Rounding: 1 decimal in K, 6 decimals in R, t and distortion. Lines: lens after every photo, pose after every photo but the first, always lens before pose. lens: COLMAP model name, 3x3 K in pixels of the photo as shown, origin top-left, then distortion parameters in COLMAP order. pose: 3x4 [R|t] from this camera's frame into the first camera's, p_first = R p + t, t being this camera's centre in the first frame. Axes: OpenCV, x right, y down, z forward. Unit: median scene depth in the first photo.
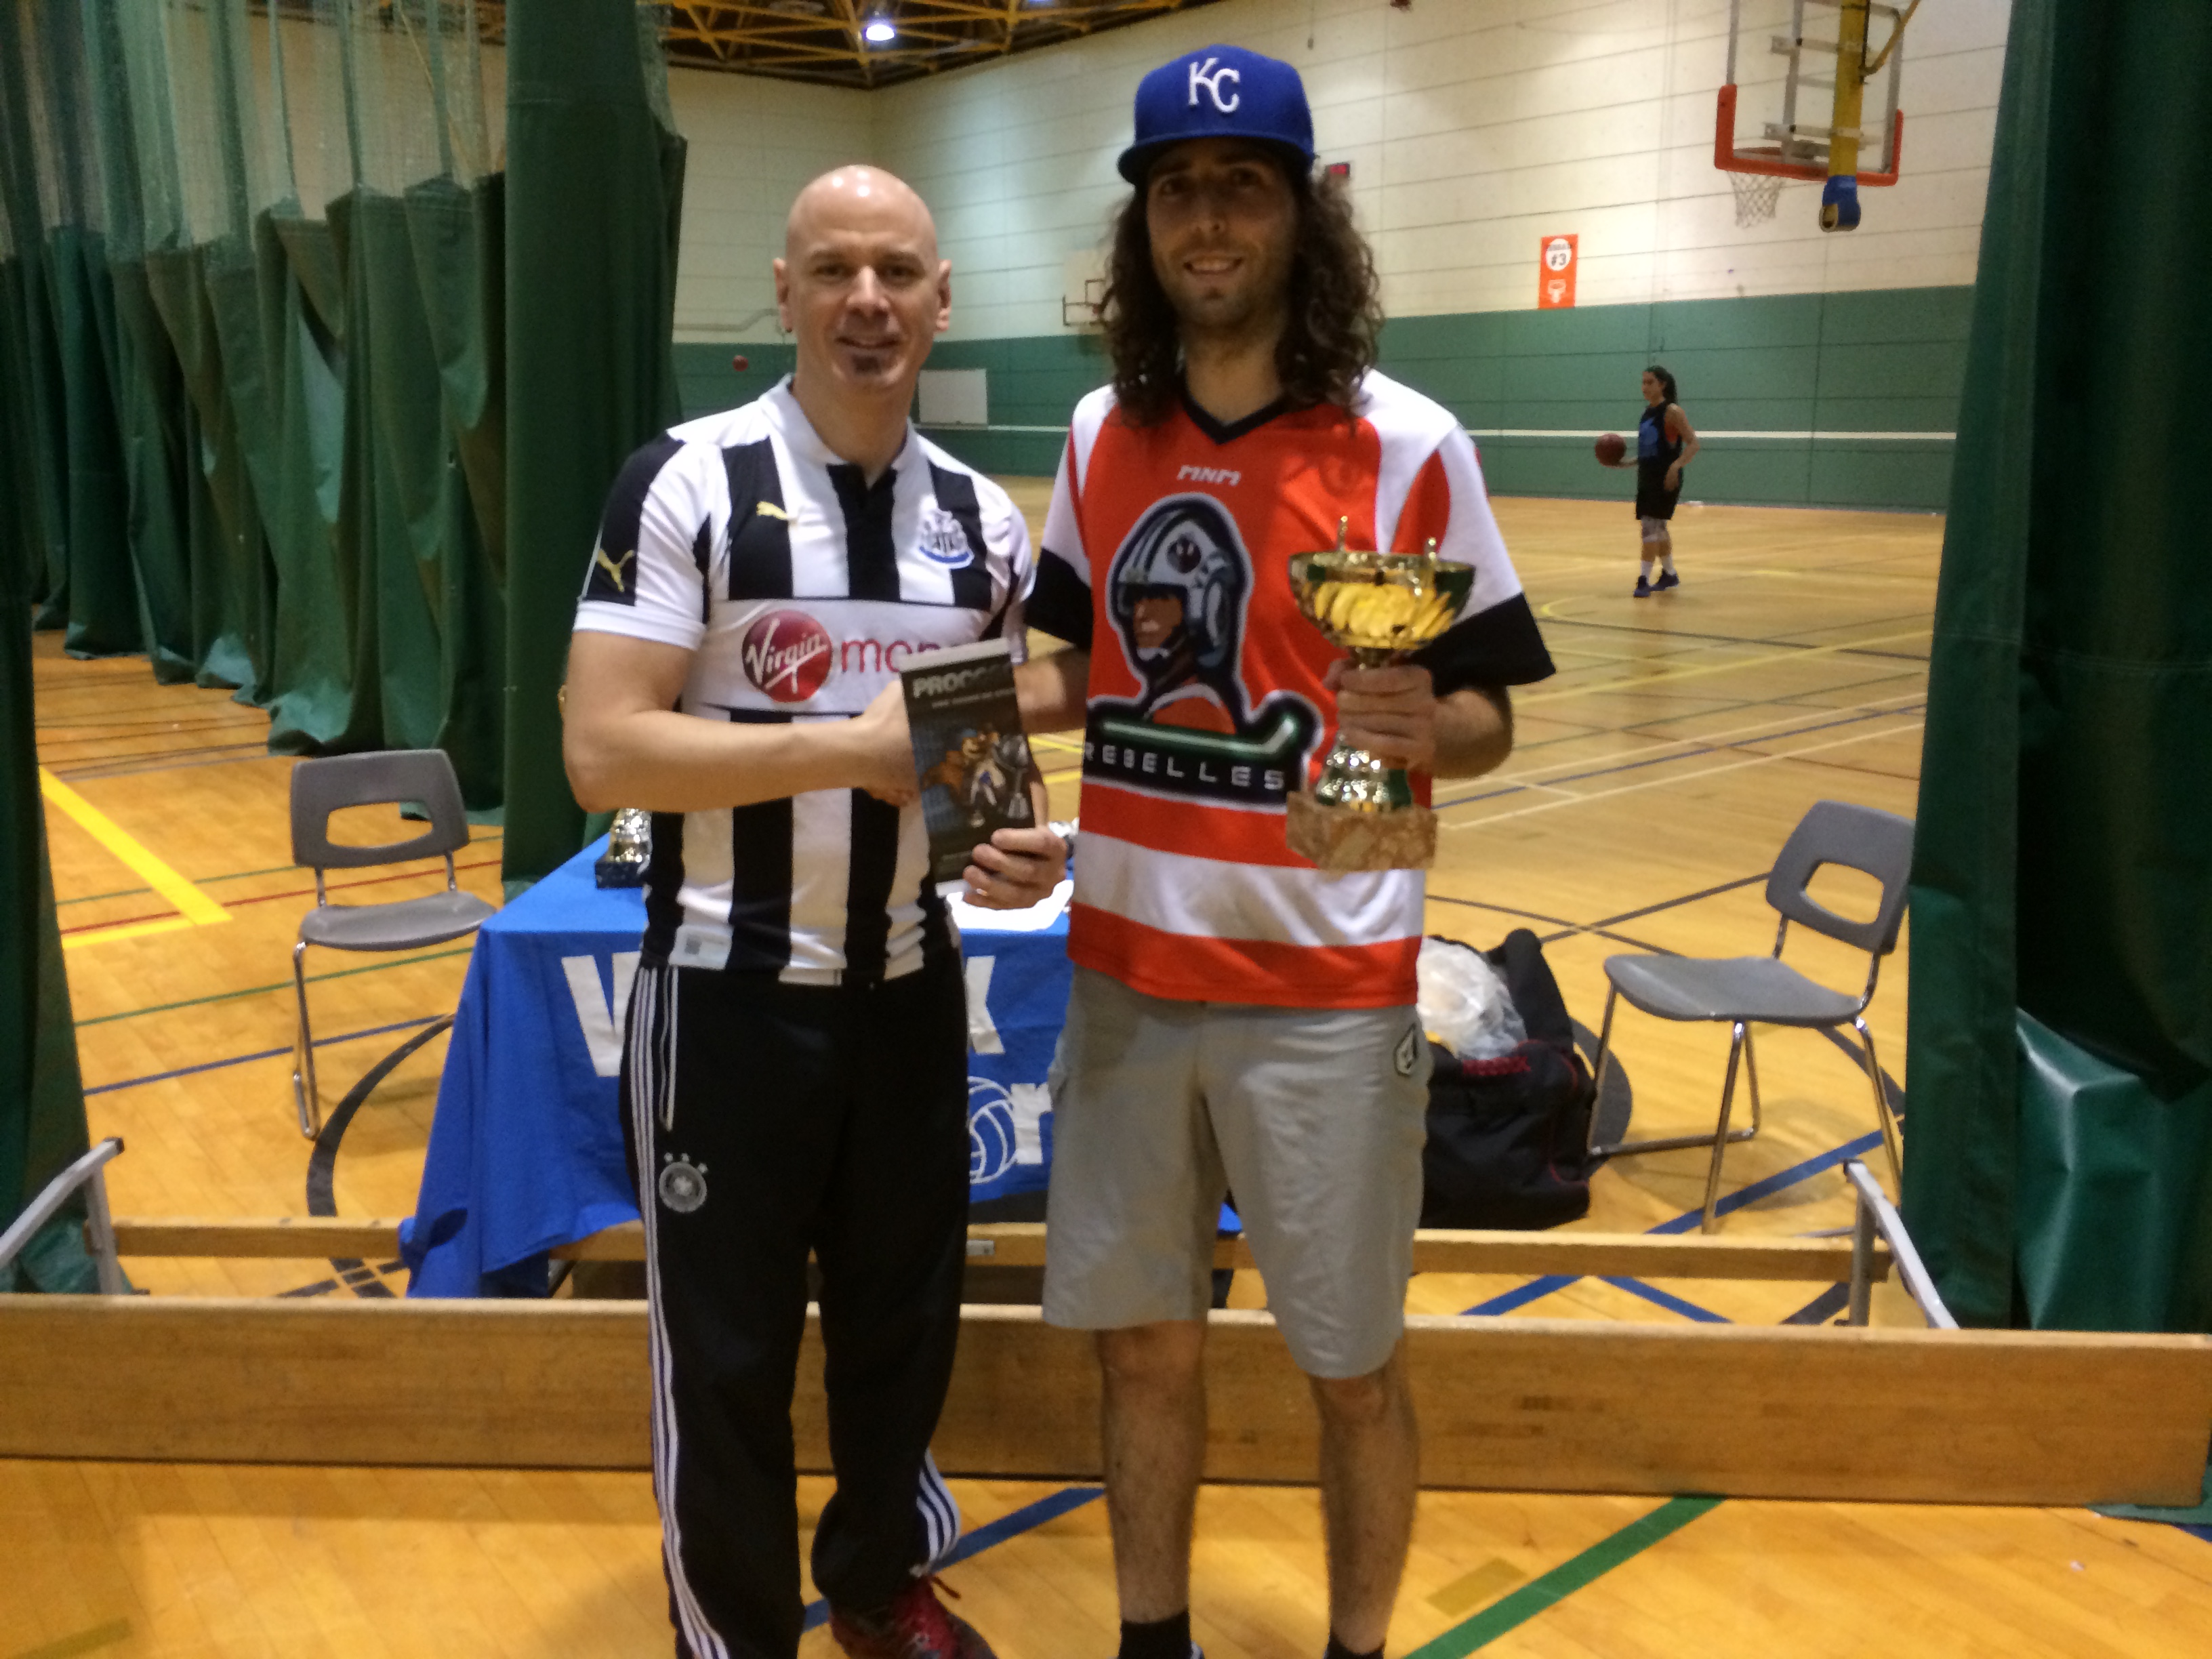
lens RADIAL K [[1850.5, 0, 1068.9], [0, 1850.5, 813.9], [0, 0, 1]] dist [0.069598, -0.105440]
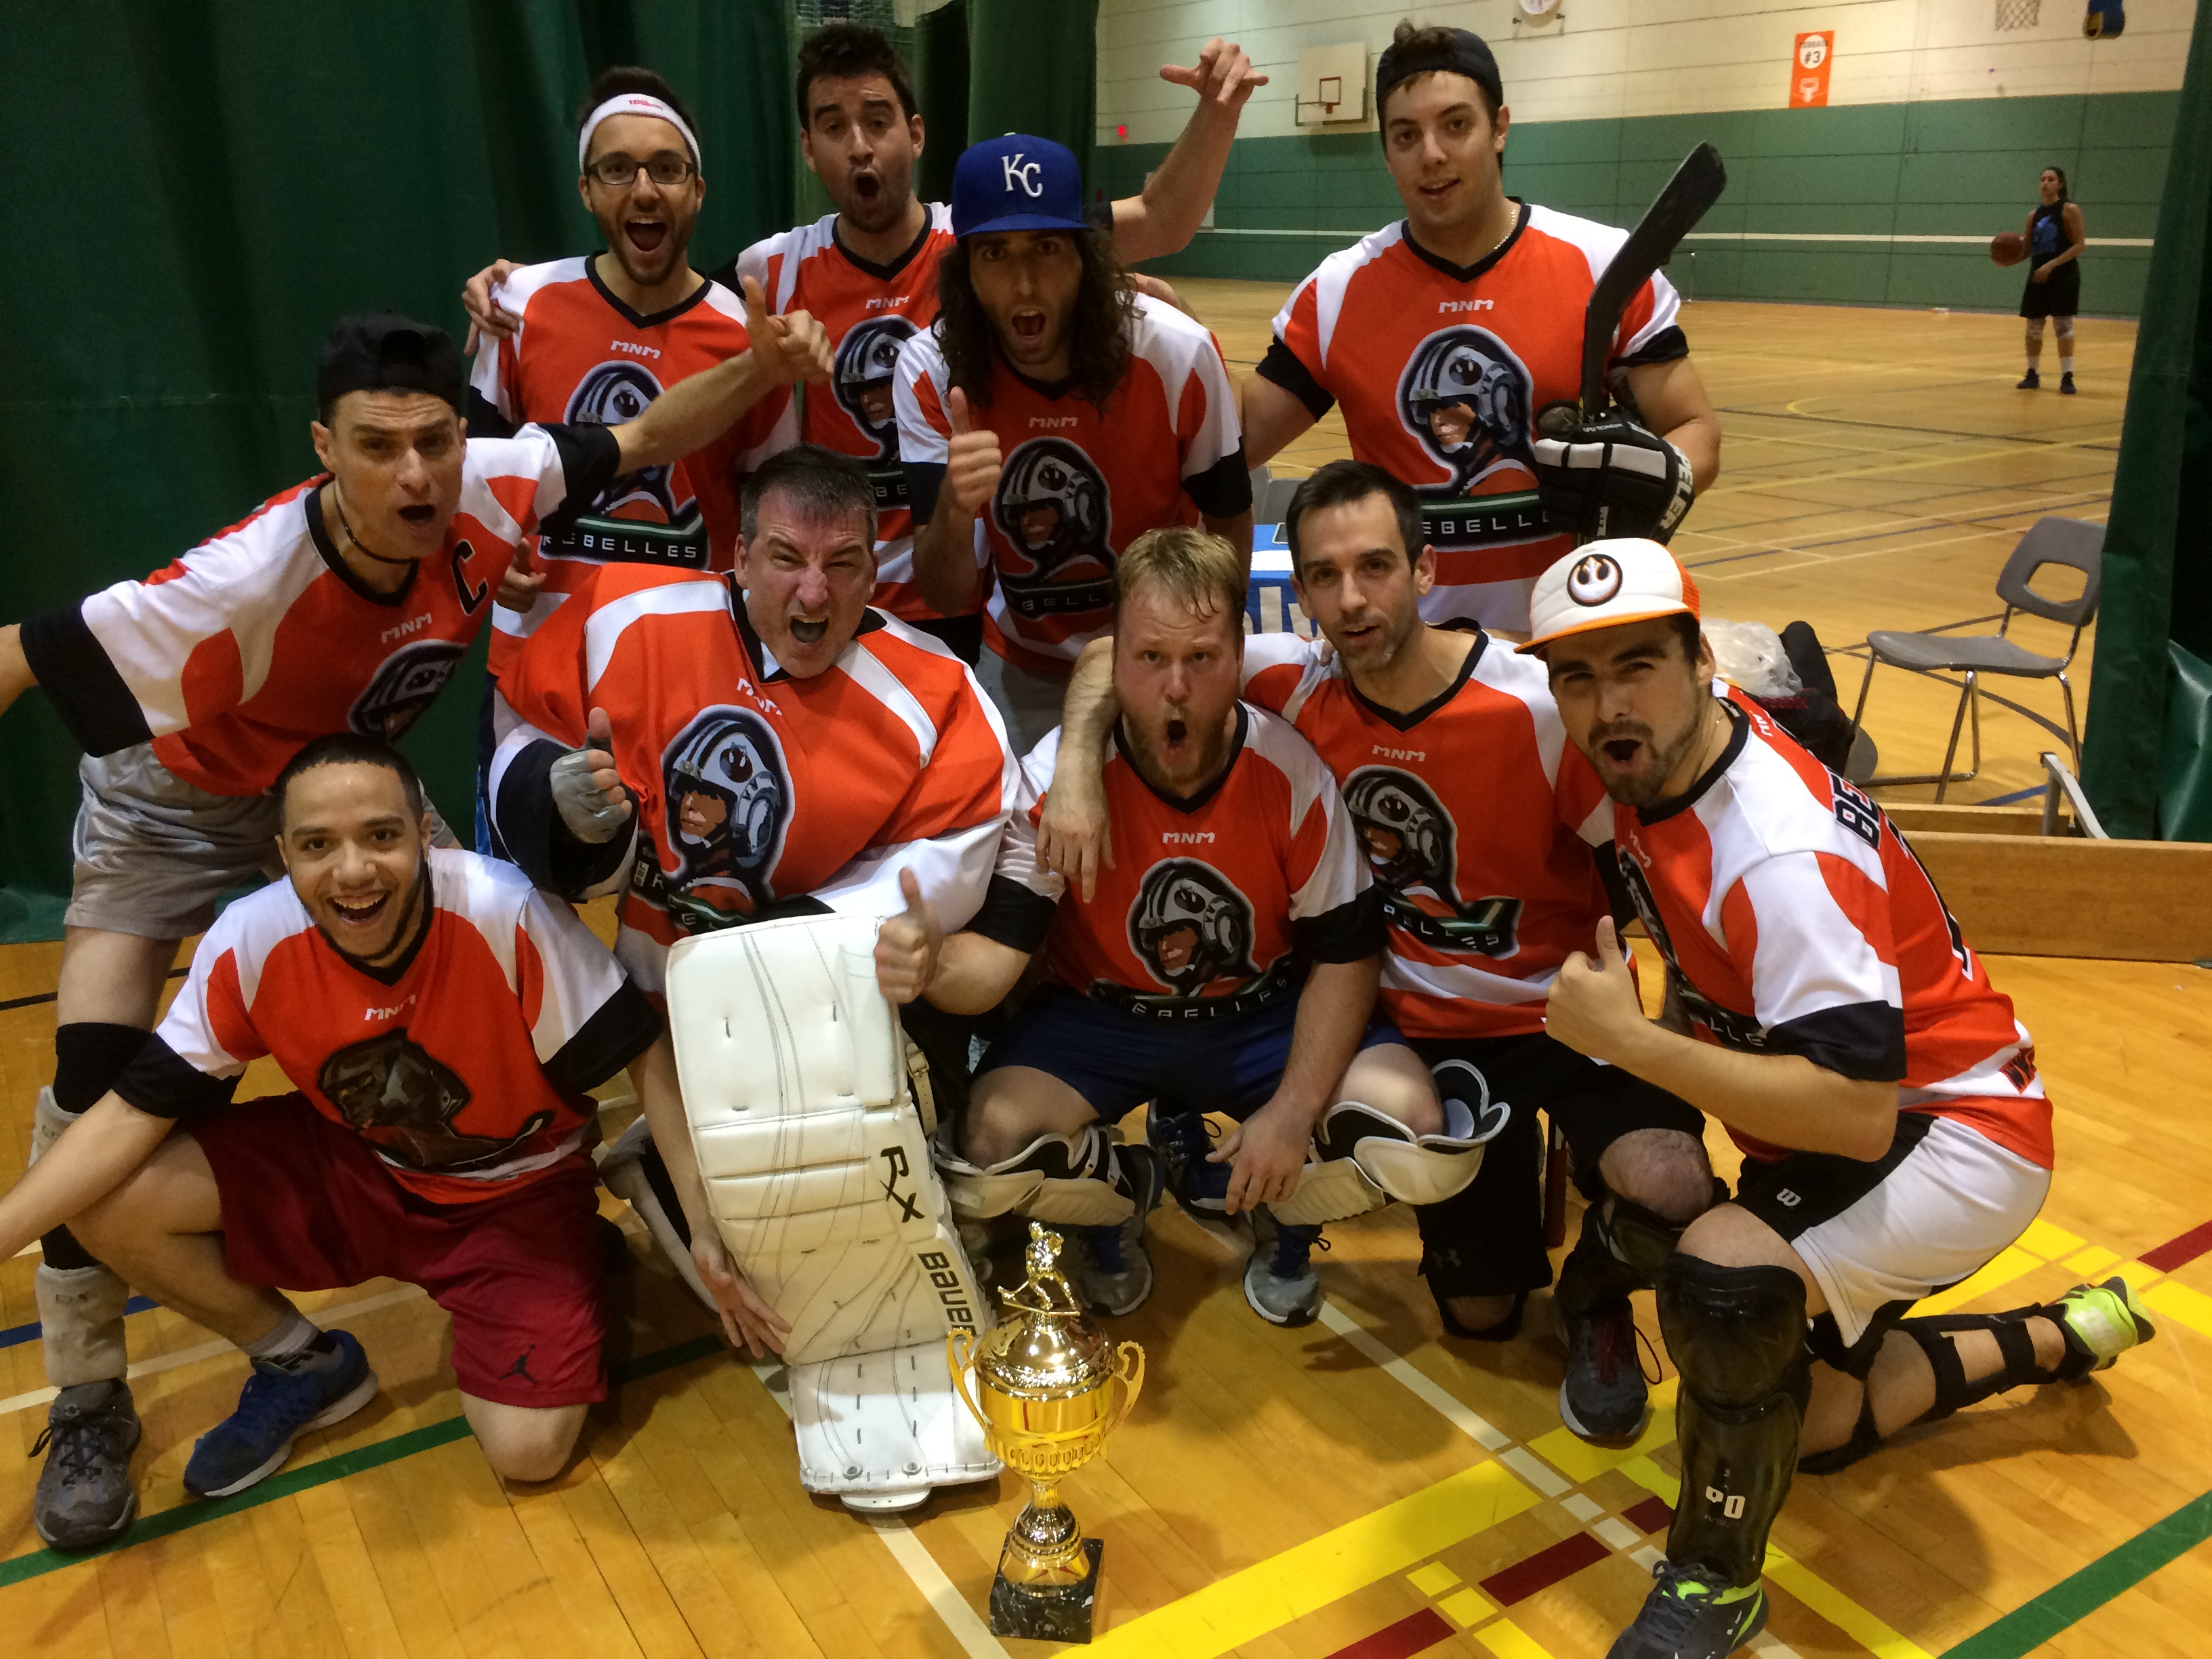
lens RADIAL K [[1850.5, 0, 1079.7], [0, 1850.5, 816.2], [0, 0, 1]] dist [0.069598, -0.105440]
pose [[0.995408, 0.030165, -0.090845, -0.073516], [-0.021047, 0.994794, 0.099705, 0.041795], [0.093380, -0.097335, 0.990861, -0.194129]]
